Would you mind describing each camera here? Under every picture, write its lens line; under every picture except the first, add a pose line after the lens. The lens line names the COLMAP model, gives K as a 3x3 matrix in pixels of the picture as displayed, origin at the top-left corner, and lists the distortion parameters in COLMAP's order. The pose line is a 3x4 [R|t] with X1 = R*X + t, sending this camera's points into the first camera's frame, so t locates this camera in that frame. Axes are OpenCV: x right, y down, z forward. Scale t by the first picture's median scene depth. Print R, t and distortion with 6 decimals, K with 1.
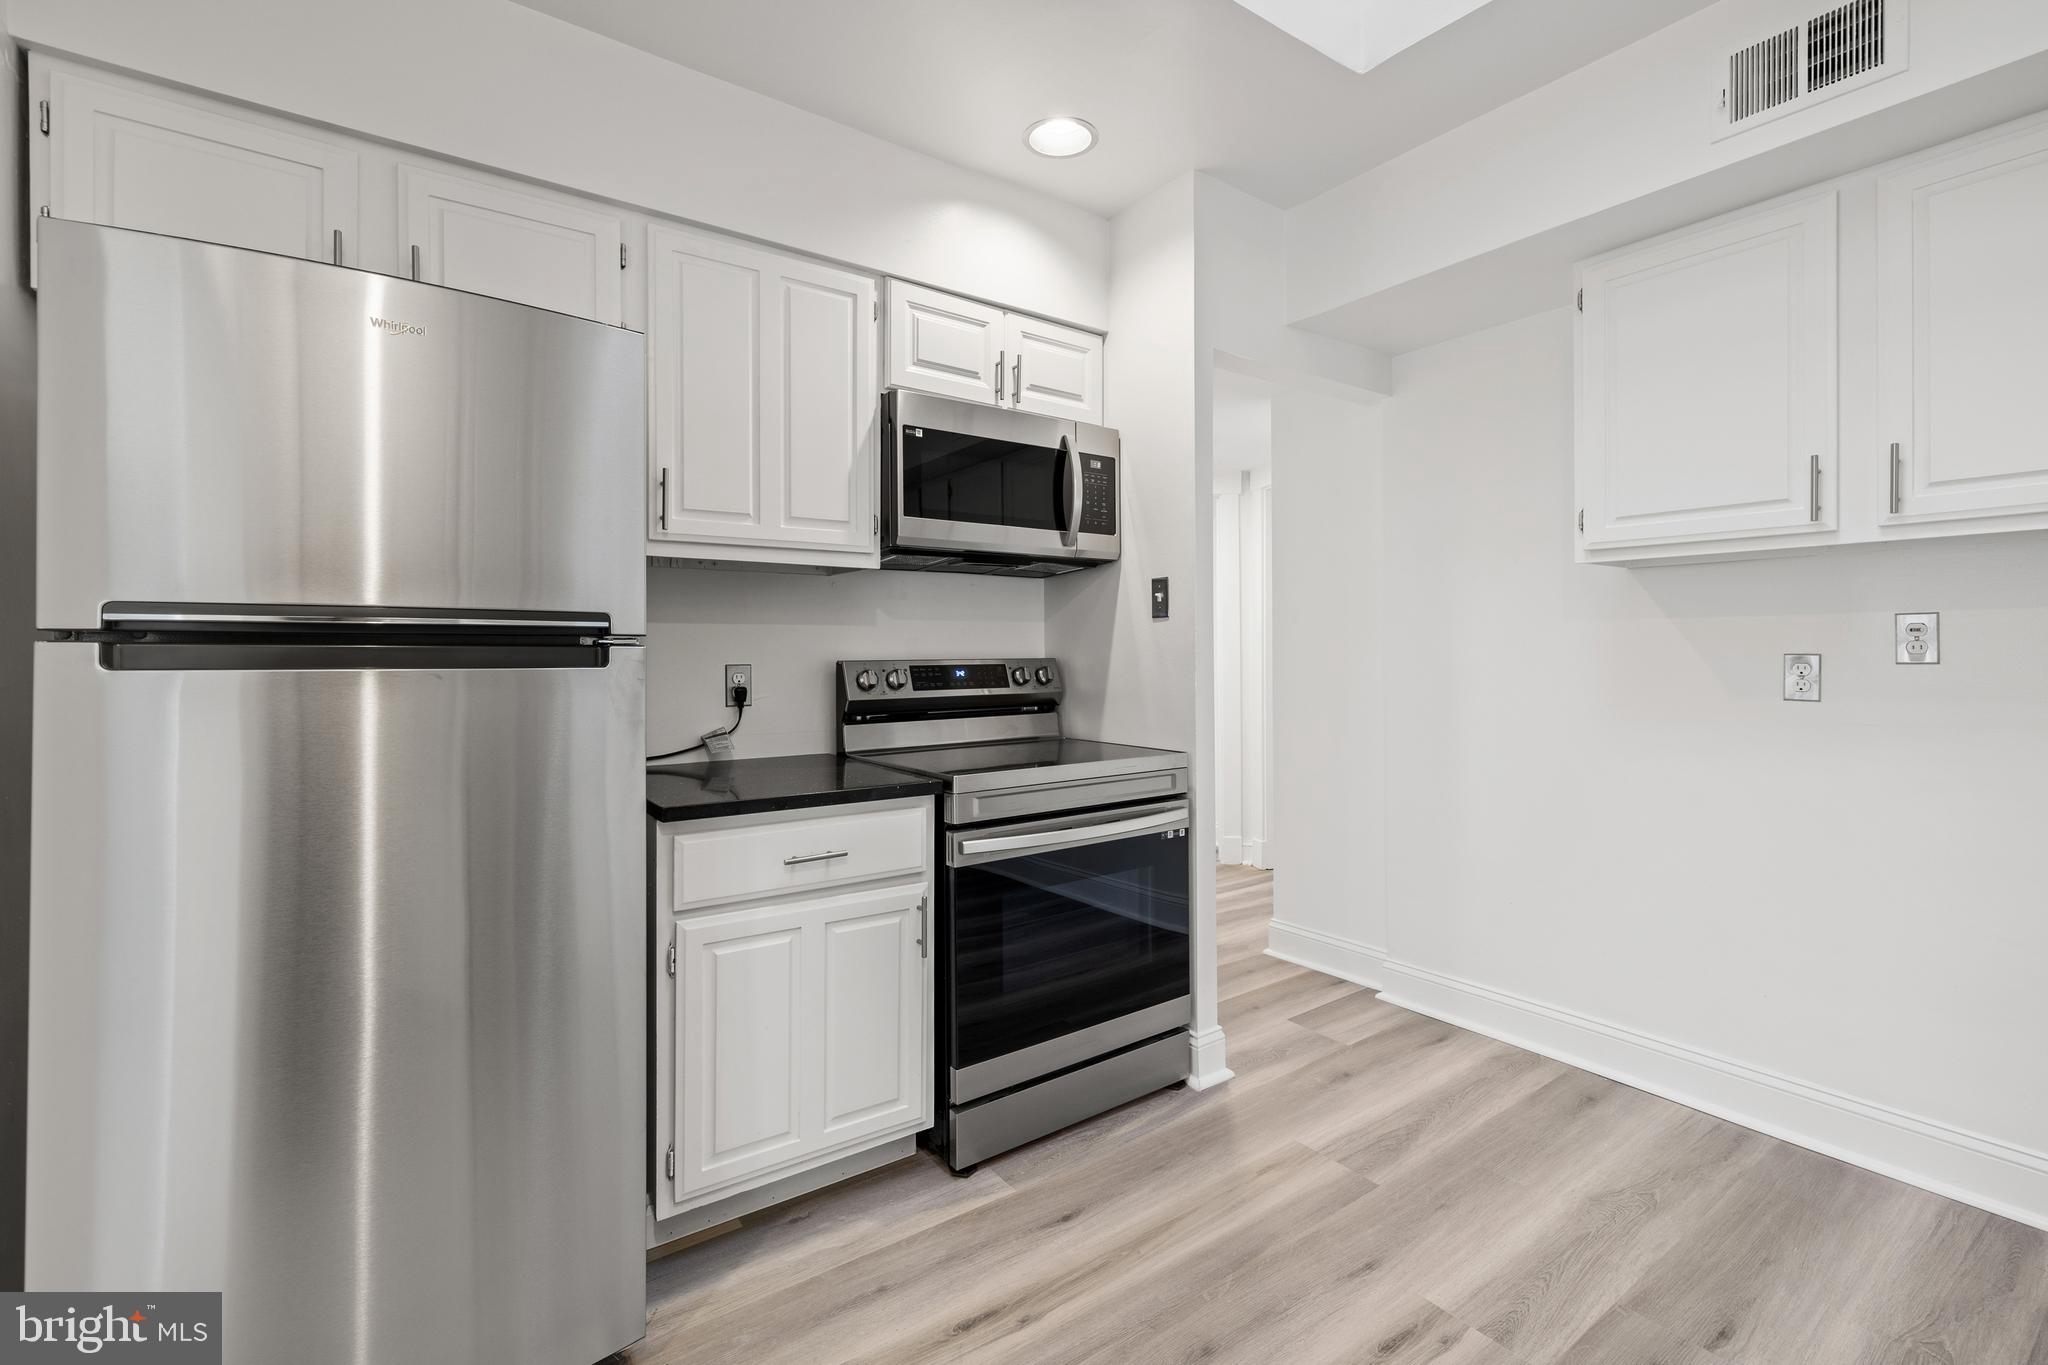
lens RADIAL K [[884.7, 0, 1022.6], [0, 884.7, 656.6], [0, 0, 1]] dist [-0.001584, 0.000148]
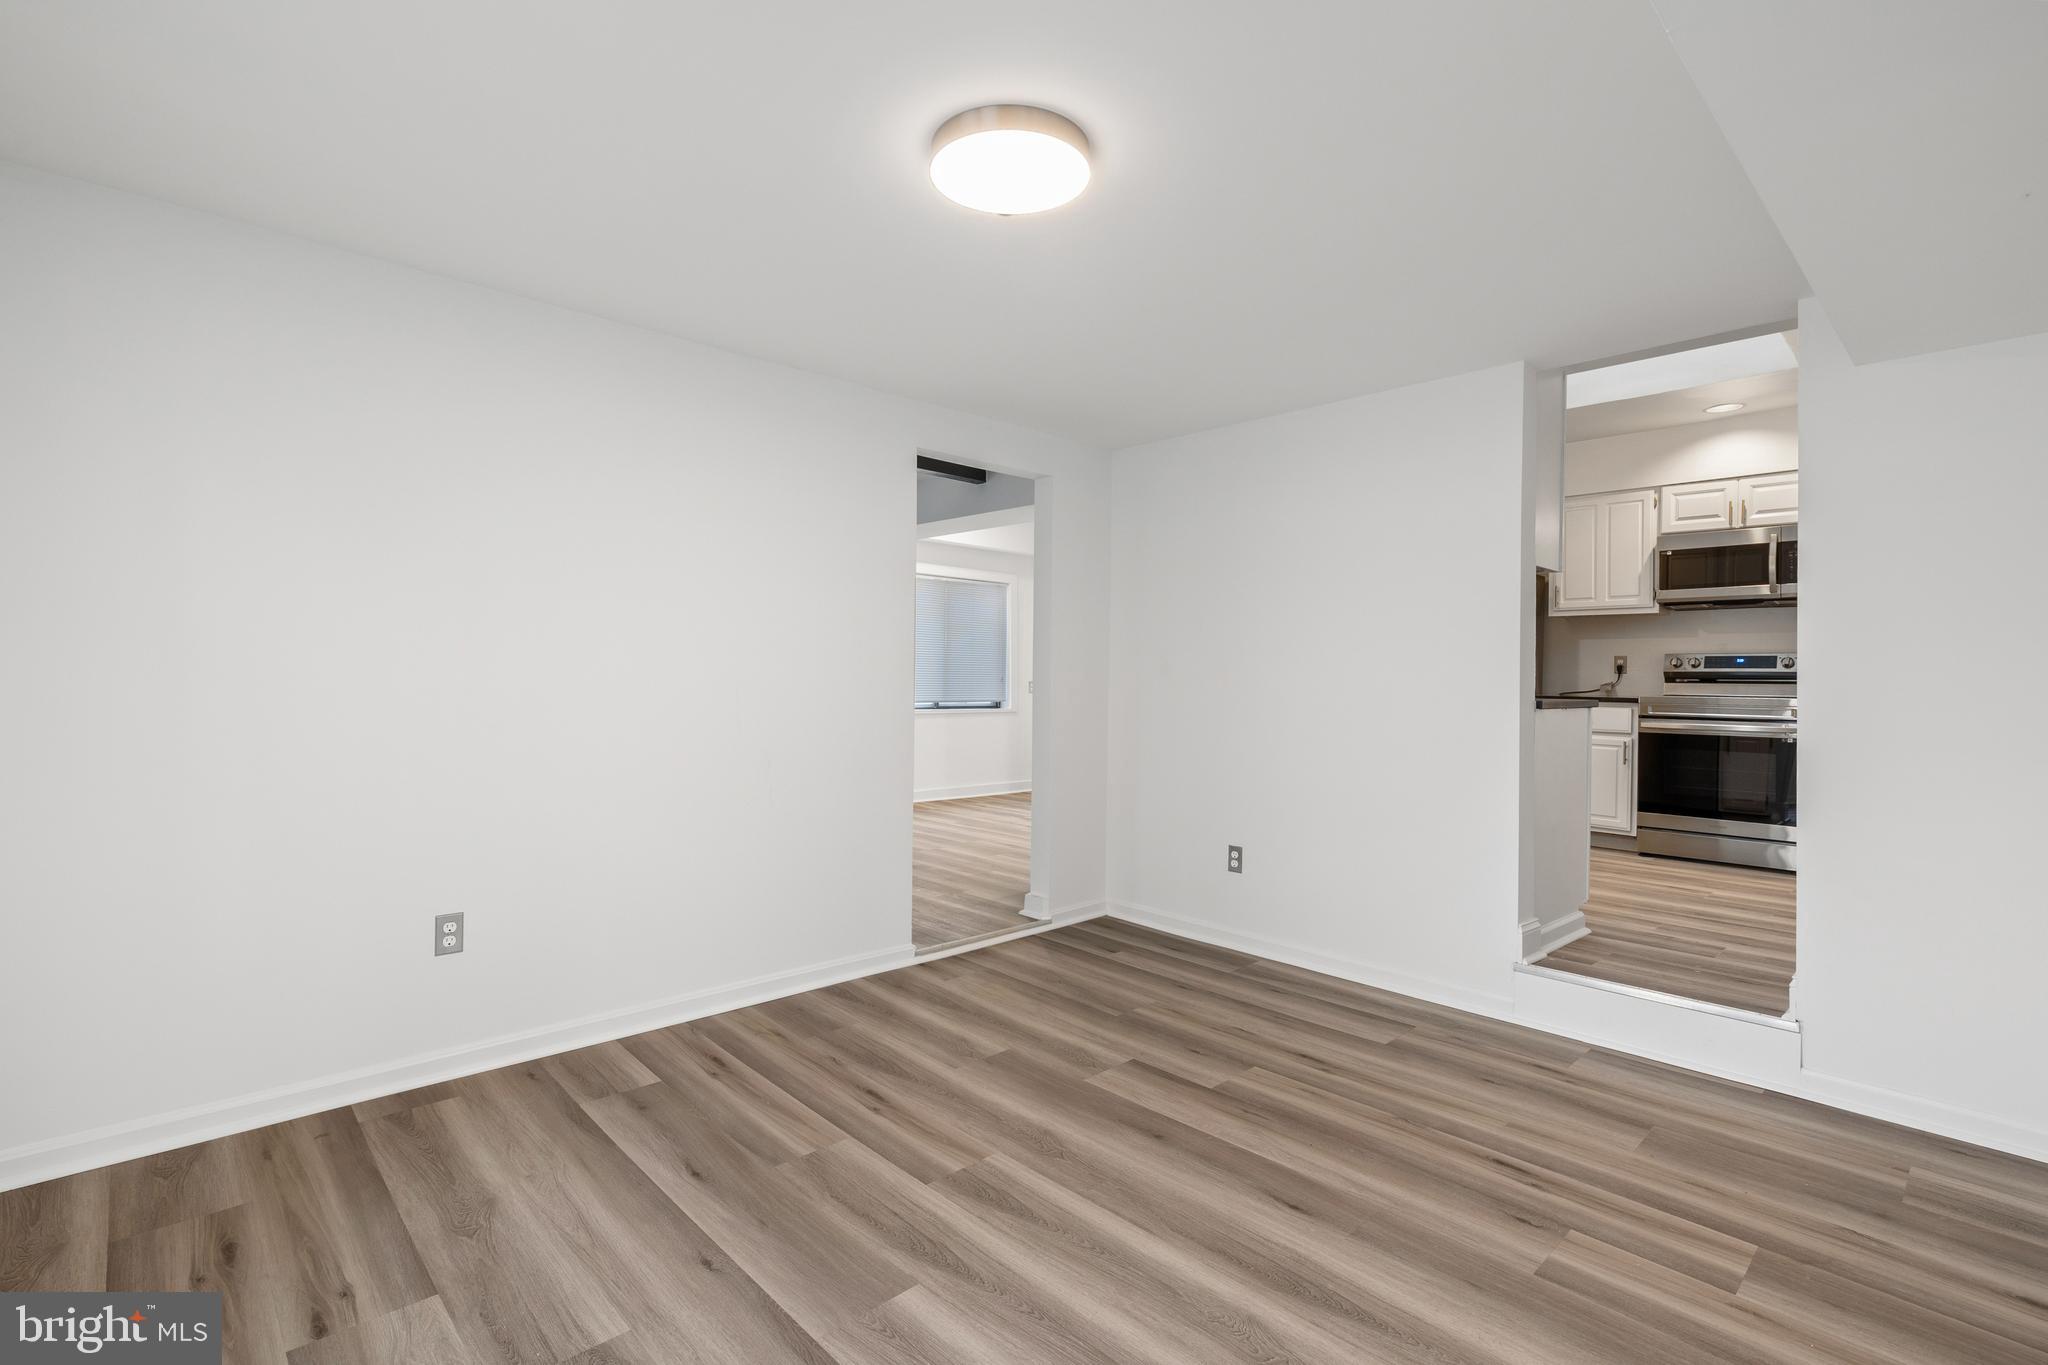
lens RADIAL K [[953.3, 0, 1024.0], [0, 953.3, 682.5], [0, 0, 1]] dist [-0.000326, 0.000087]
pose [[0.126731, 0.008457, -0.991901, 2.181663], [-0.013459, 0.999886, 0.006806, 0.091119], [0.991846, 0.012488, 0.126831, -0.992918]]
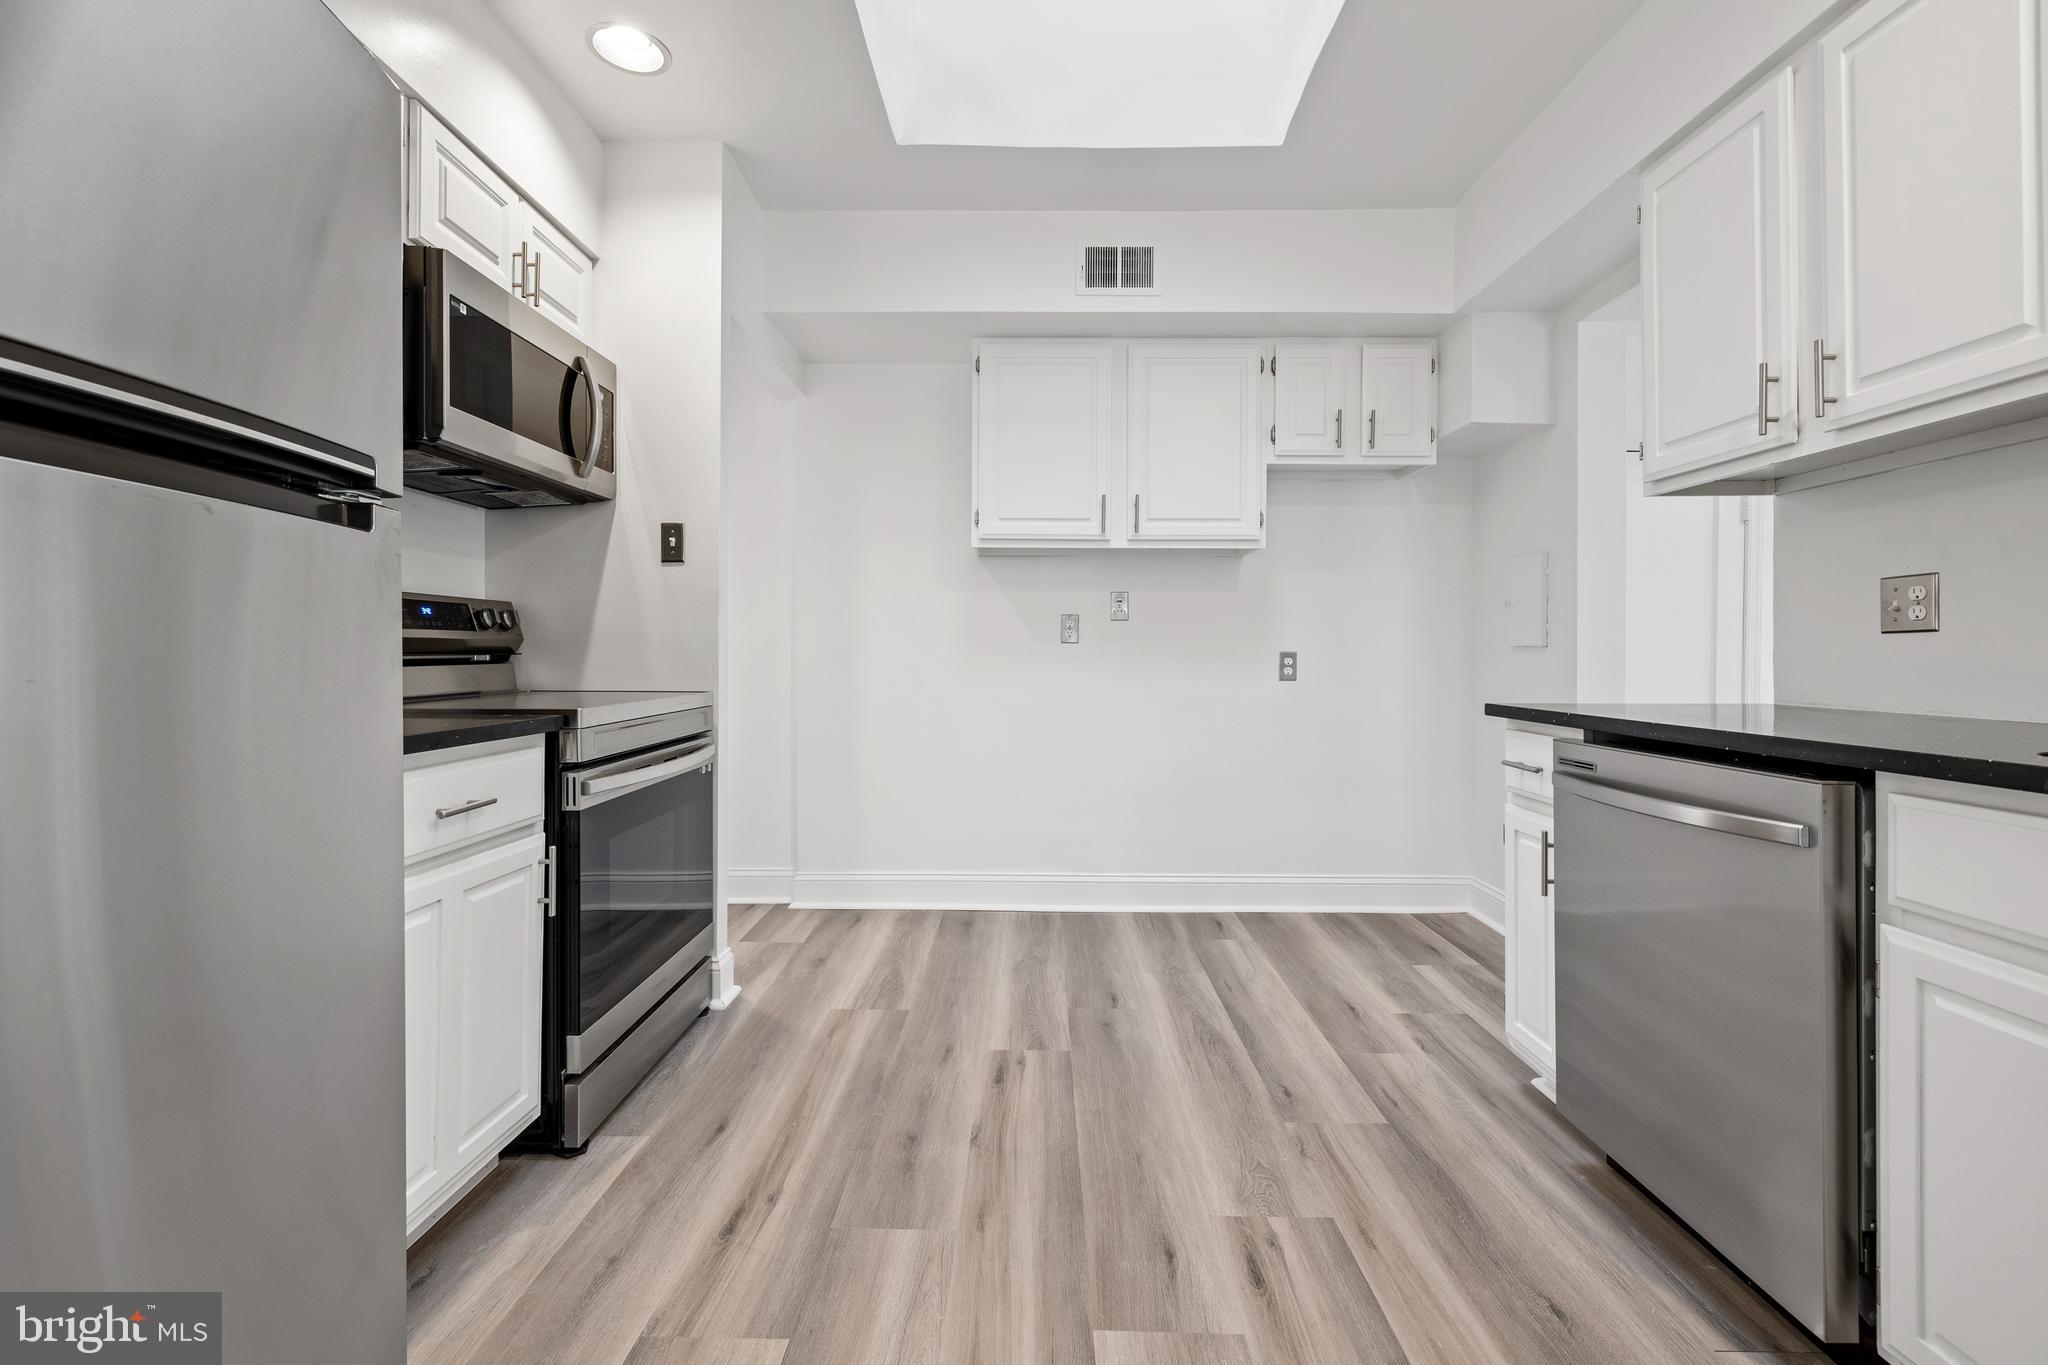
lens RADIAL K [[868.1, 0, 1017.8], [0, 868.1, 652.5], [0, 0, 1]] dist [0.000008, 0.000042]
pose [[0.597395, 0.004304, 0.801936, -0.485941], [-0.001187, 0.999989, -0.004483, 0.075826], [-0.801946, 0.001727, 0.597394, 0.106010]]
